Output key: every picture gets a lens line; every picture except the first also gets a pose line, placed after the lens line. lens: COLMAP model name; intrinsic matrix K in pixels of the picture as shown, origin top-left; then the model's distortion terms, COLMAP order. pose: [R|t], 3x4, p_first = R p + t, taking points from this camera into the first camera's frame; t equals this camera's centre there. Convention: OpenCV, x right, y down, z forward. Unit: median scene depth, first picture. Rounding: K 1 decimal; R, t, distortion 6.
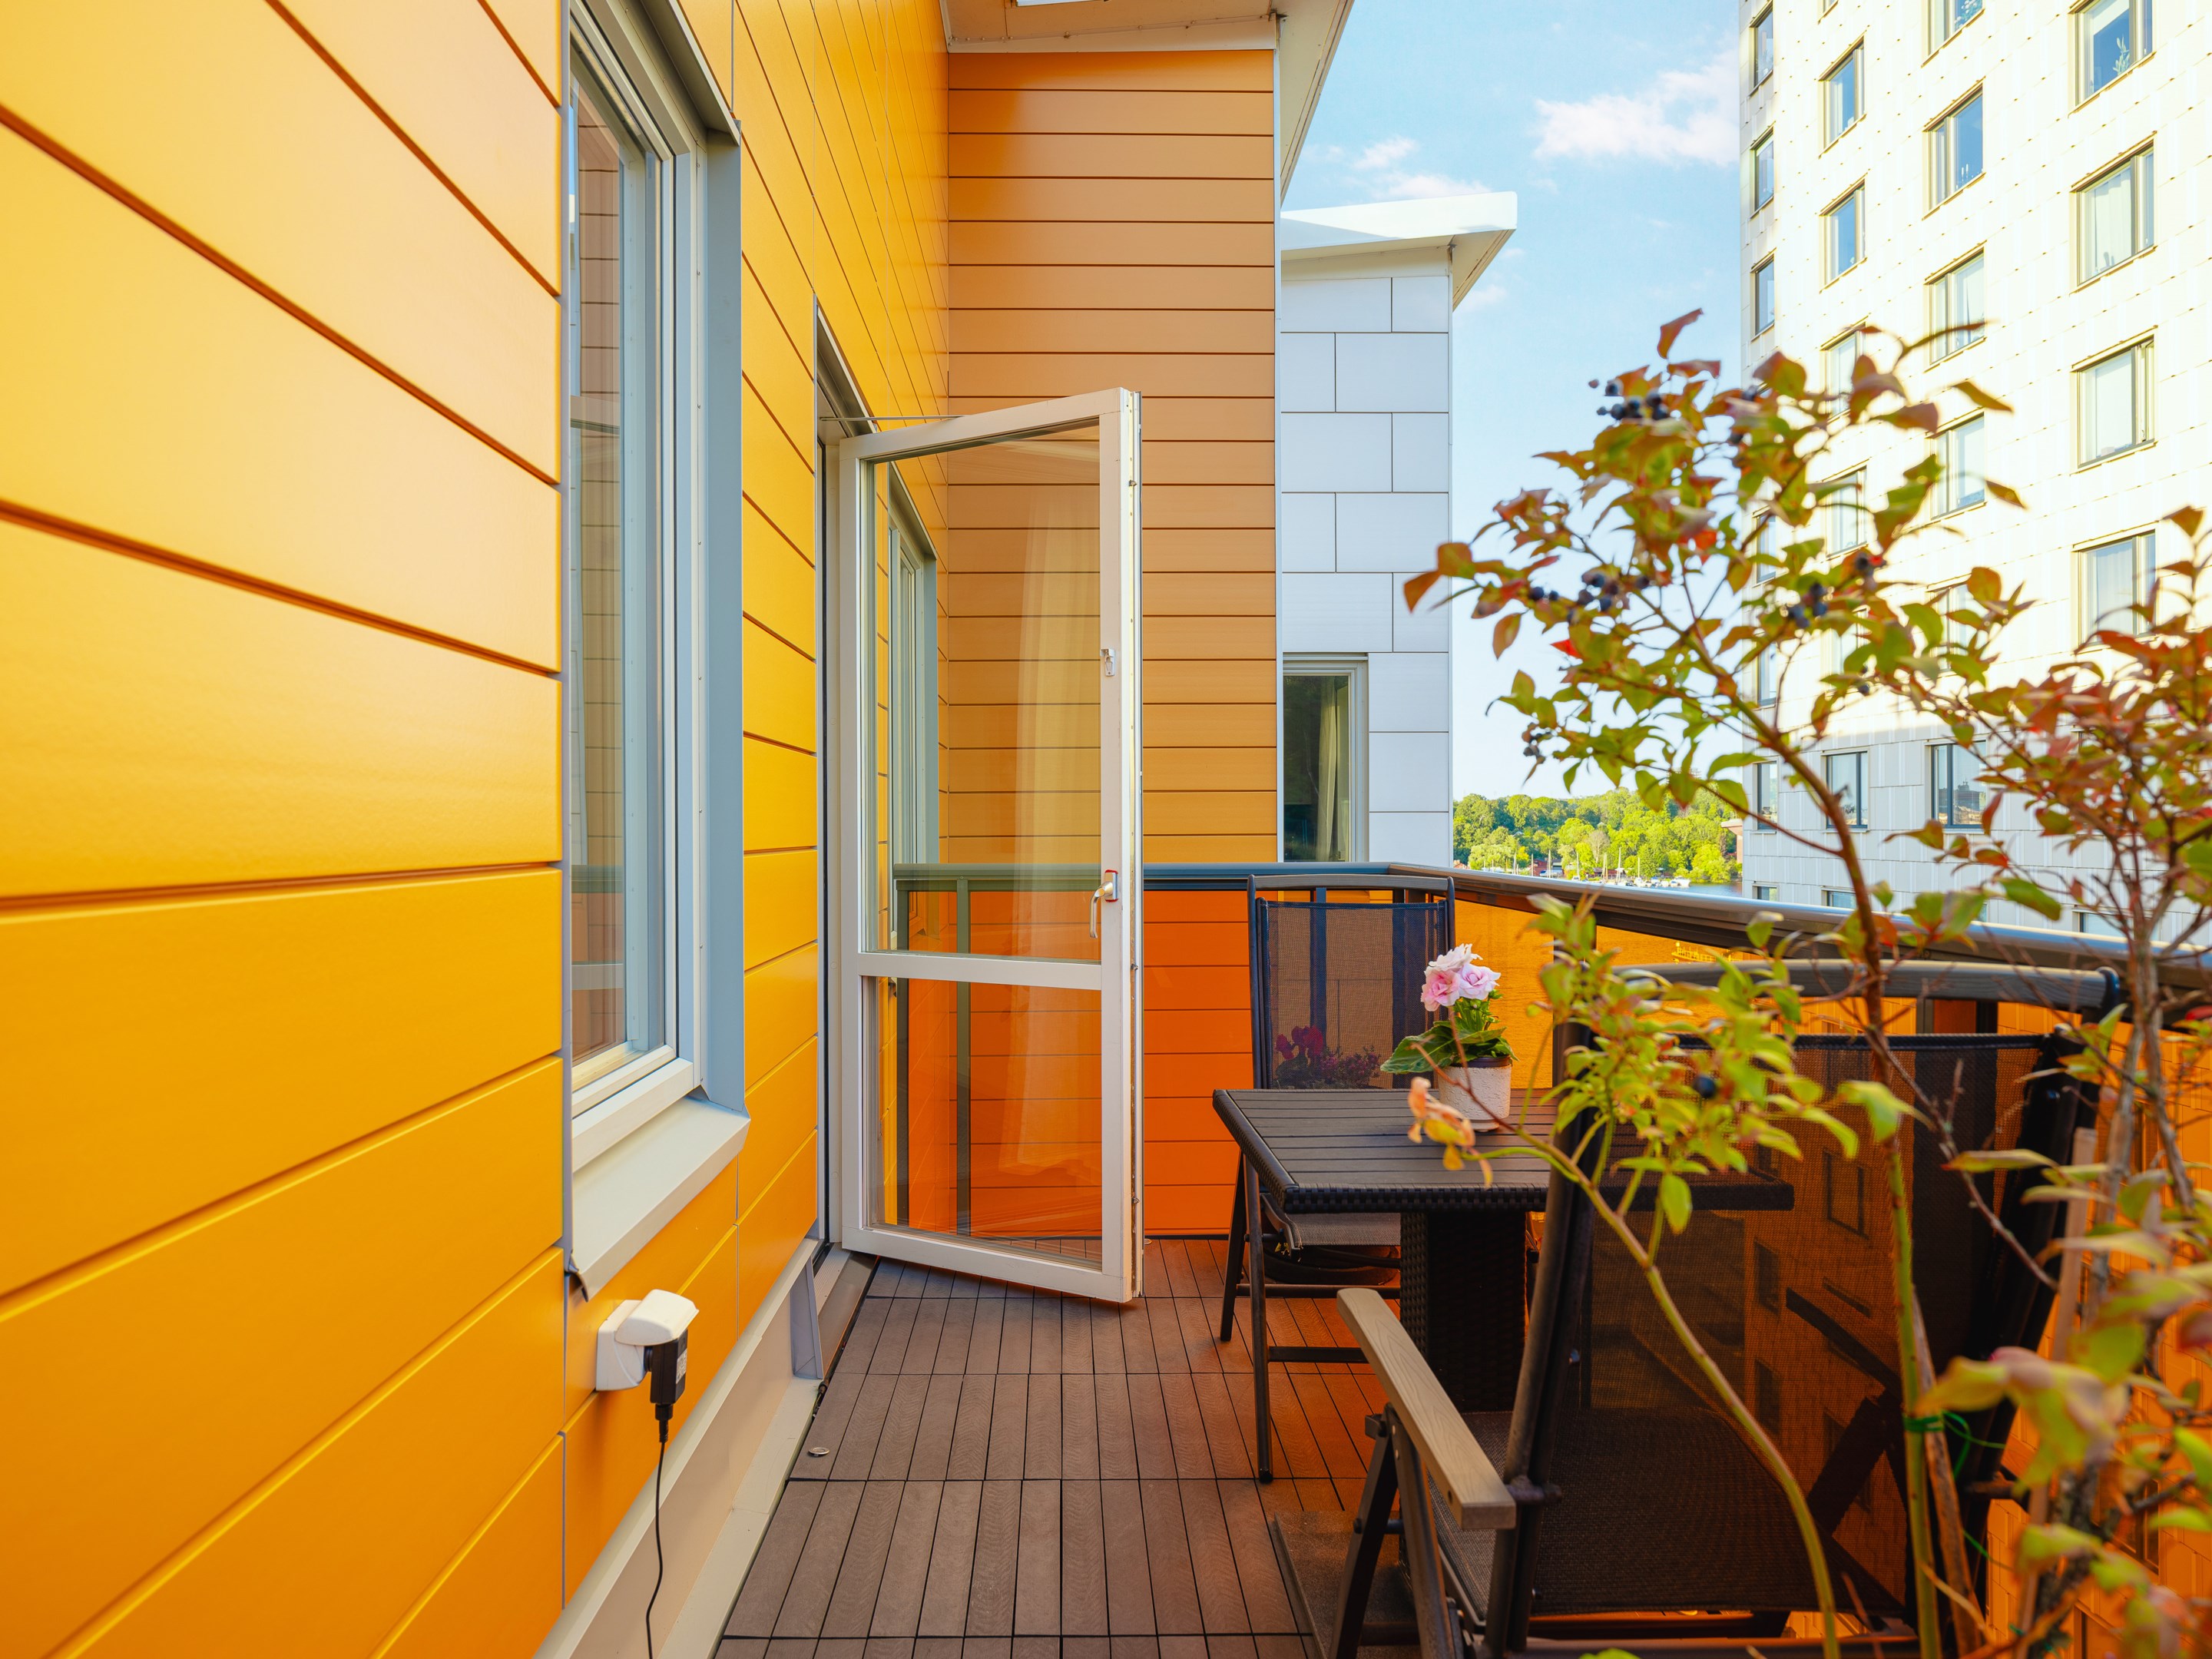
lens RADIAL K [[1351.5, 0, 1071.5], [0, 1351.5, 820.1], [0, 0, 1]] dist [-0.006165, 0.000935]
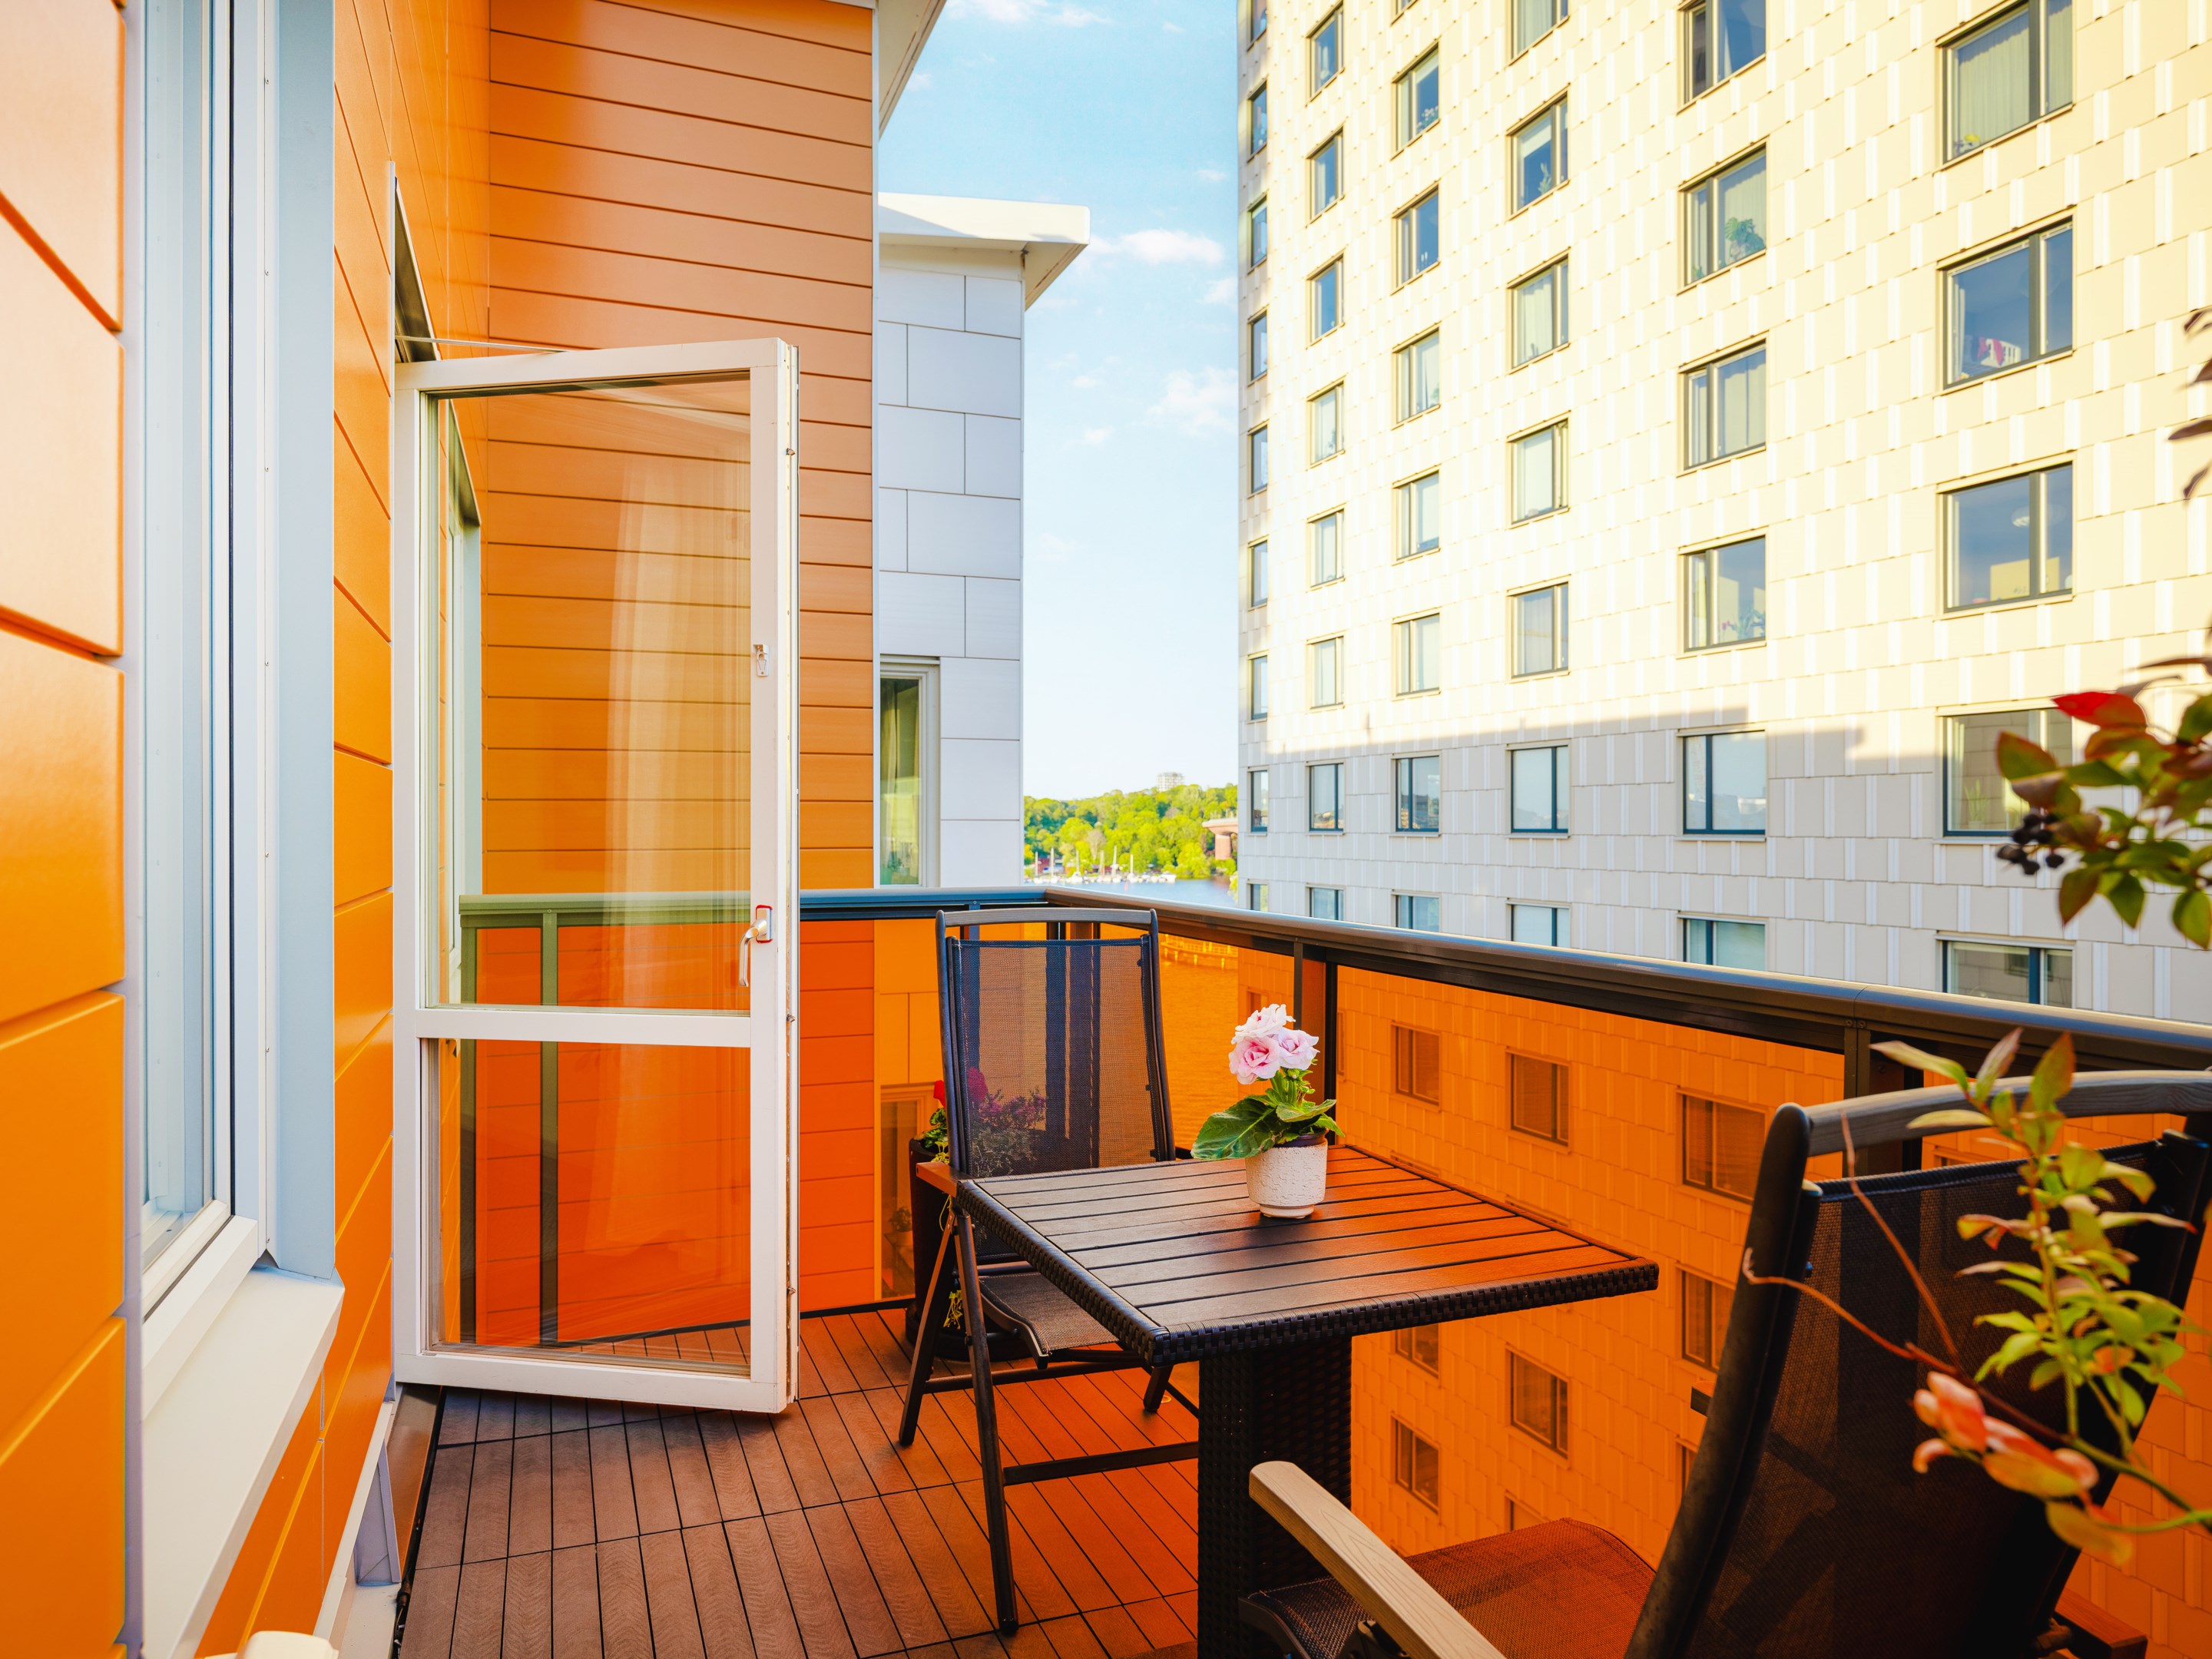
lens RADIAL K [[1351.5, 0, 1071.5], [0, 1351.5, 820.1], [0, 0, 1]] dist [-0.006165, 0.000935]
pose [[0.936291, 0.002398, 0.351218, -0.074013], [-0.002777, 0.999996, 0.000574, -0.014748], [-0.351215, -0.001513, 0.936294, 0.116365]]
